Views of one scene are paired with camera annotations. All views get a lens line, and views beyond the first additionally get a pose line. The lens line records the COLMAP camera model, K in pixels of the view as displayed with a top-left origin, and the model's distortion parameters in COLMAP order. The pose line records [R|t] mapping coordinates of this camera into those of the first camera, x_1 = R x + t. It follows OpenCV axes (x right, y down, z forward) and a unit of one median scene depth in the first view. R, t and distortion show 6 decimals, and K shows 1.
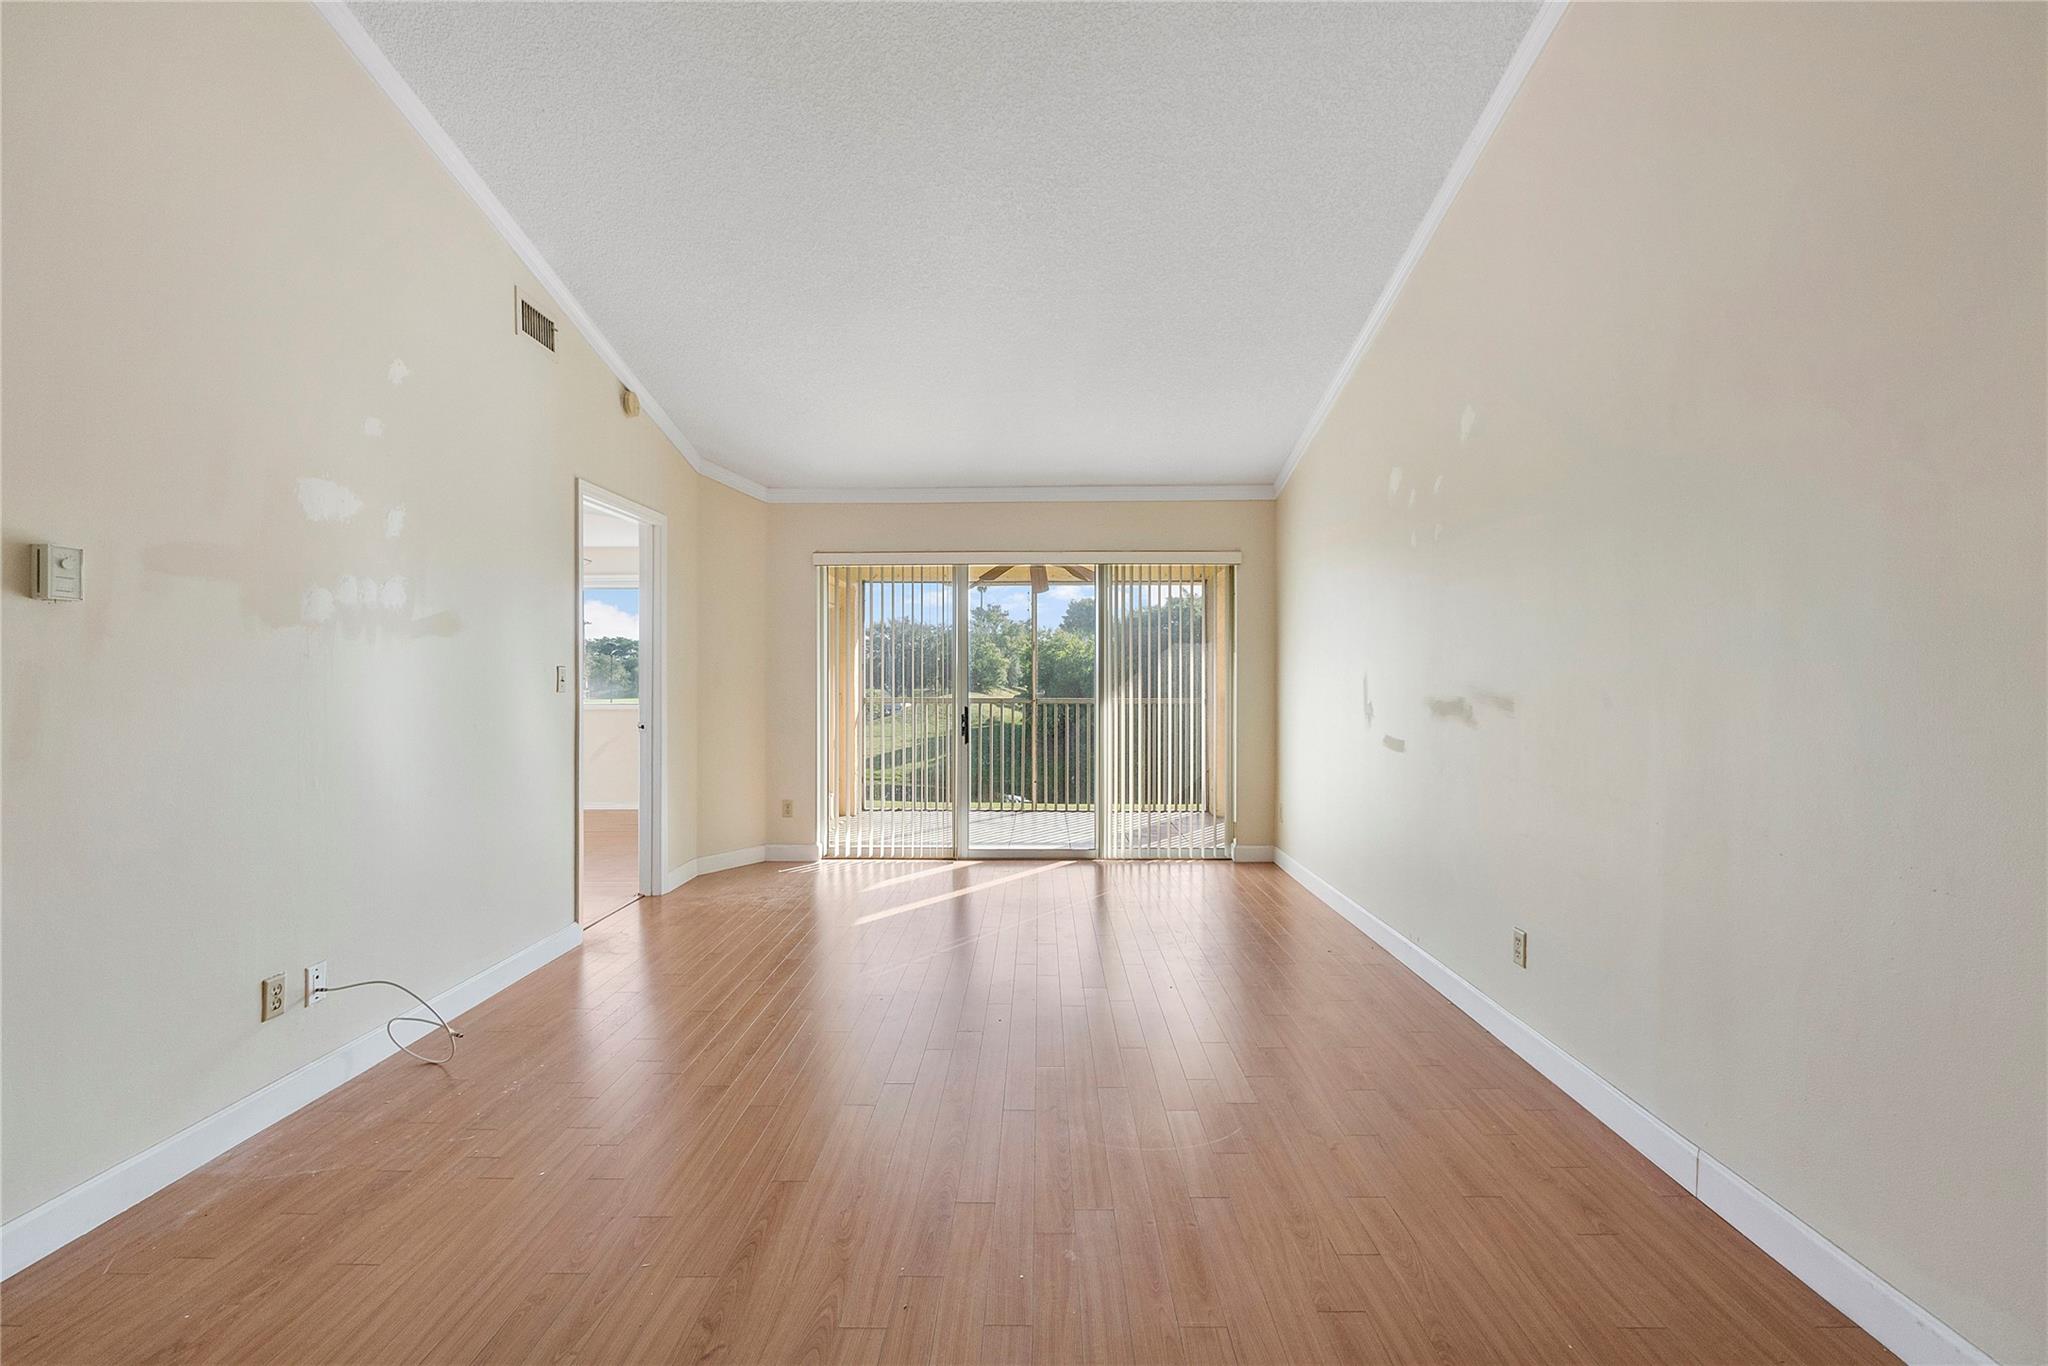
lens RADIAL K [[865.3, 0, 1031.0], [0, 865.3, 681.4], [0, 0, 1]] dist [-0.003536, -0.000460]
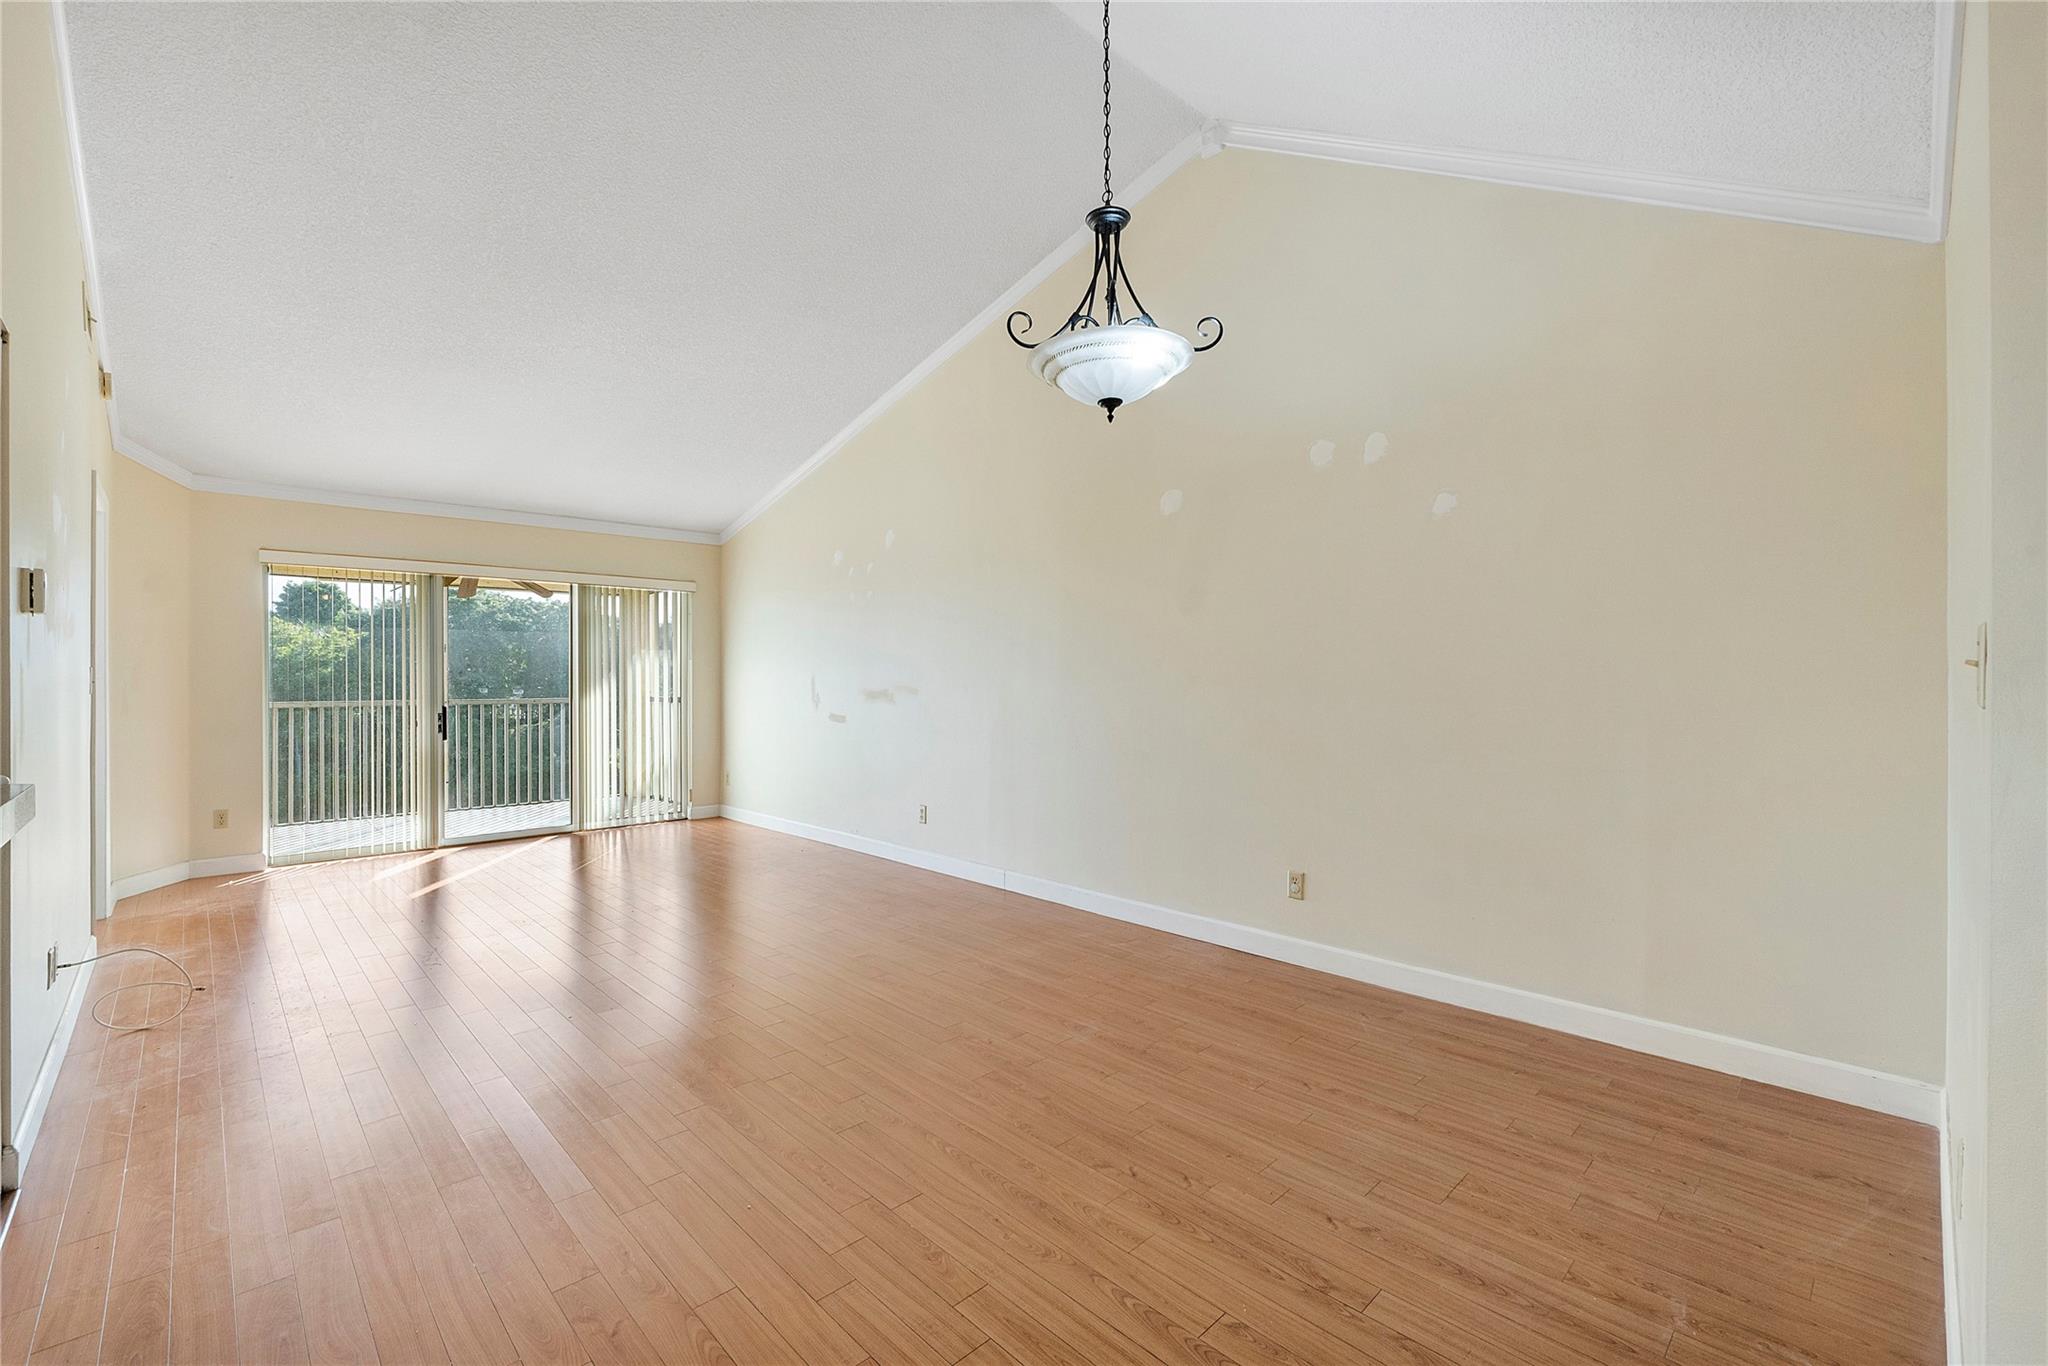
lens RADIAL K [[853.4, 0, 1024.0], [0, 853.4, 683.0], [0, 0, 1]] dist [-0.004830, -0.000528]
pose [[0.710142, -0.005288, 0.704039, -0.314794], [0.005375, 0.999983, 0.002089, 0.002472], [-0.704038, 0.002300, 0.710158, -0.269135]]
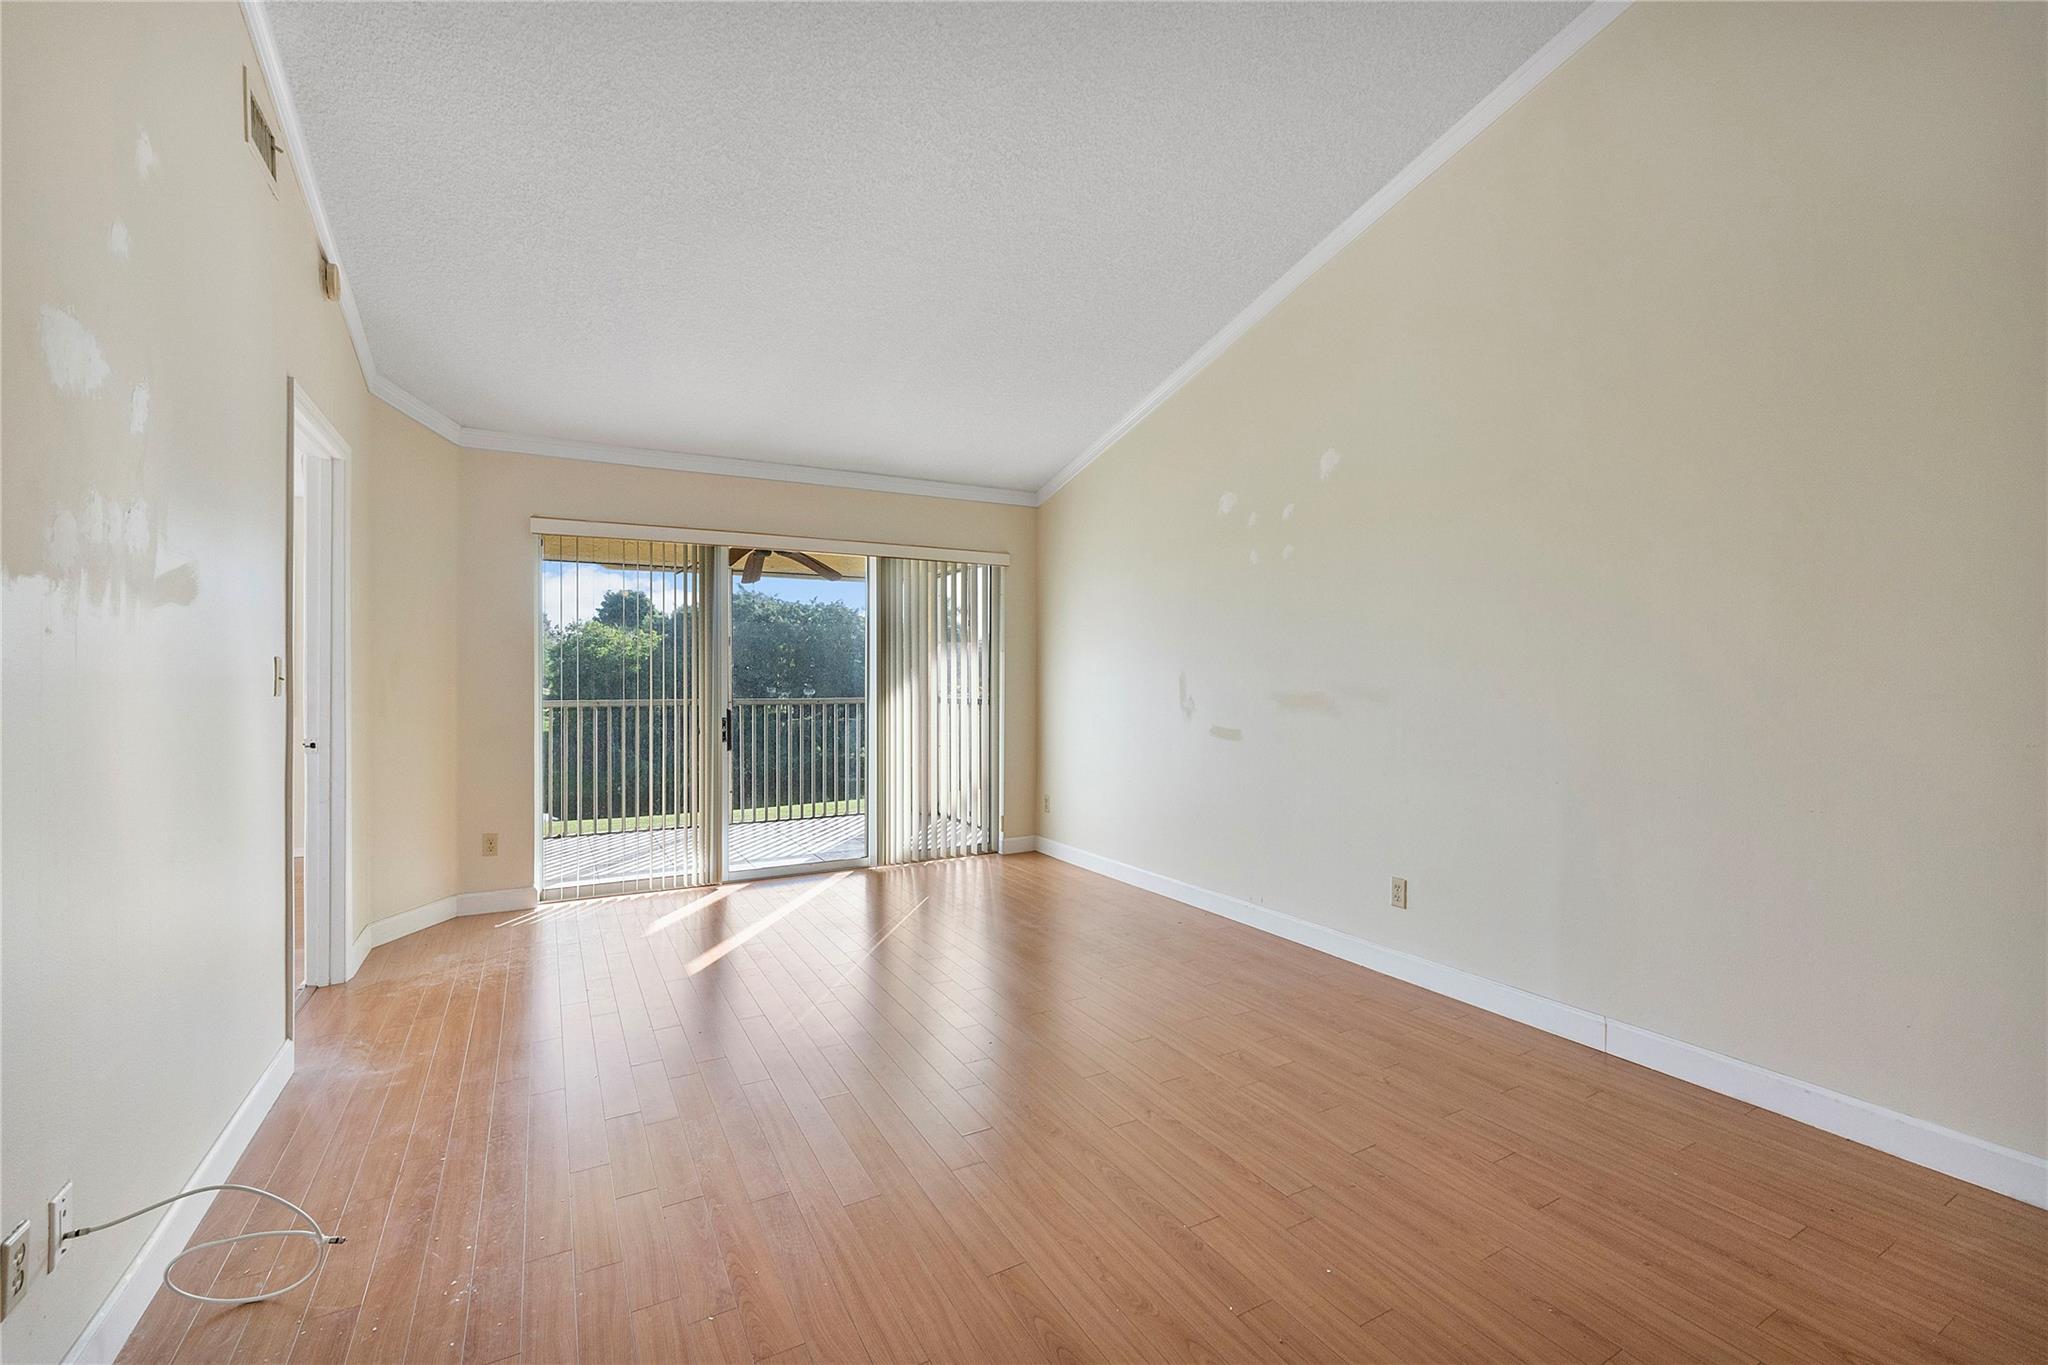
lens RADIAL K [[861.5, 0, 1028.2], [0, 861.5, 680.5], [0, 0, 1]] dist [0.000034, 0.000346]
pose [[0.868382, -0.002015, 0.495891, -0.248806], [0.002291, 0.999997, 0.000052, 0.001232], [-0.495890, 0.001091, 0.868385, 0.093485]]
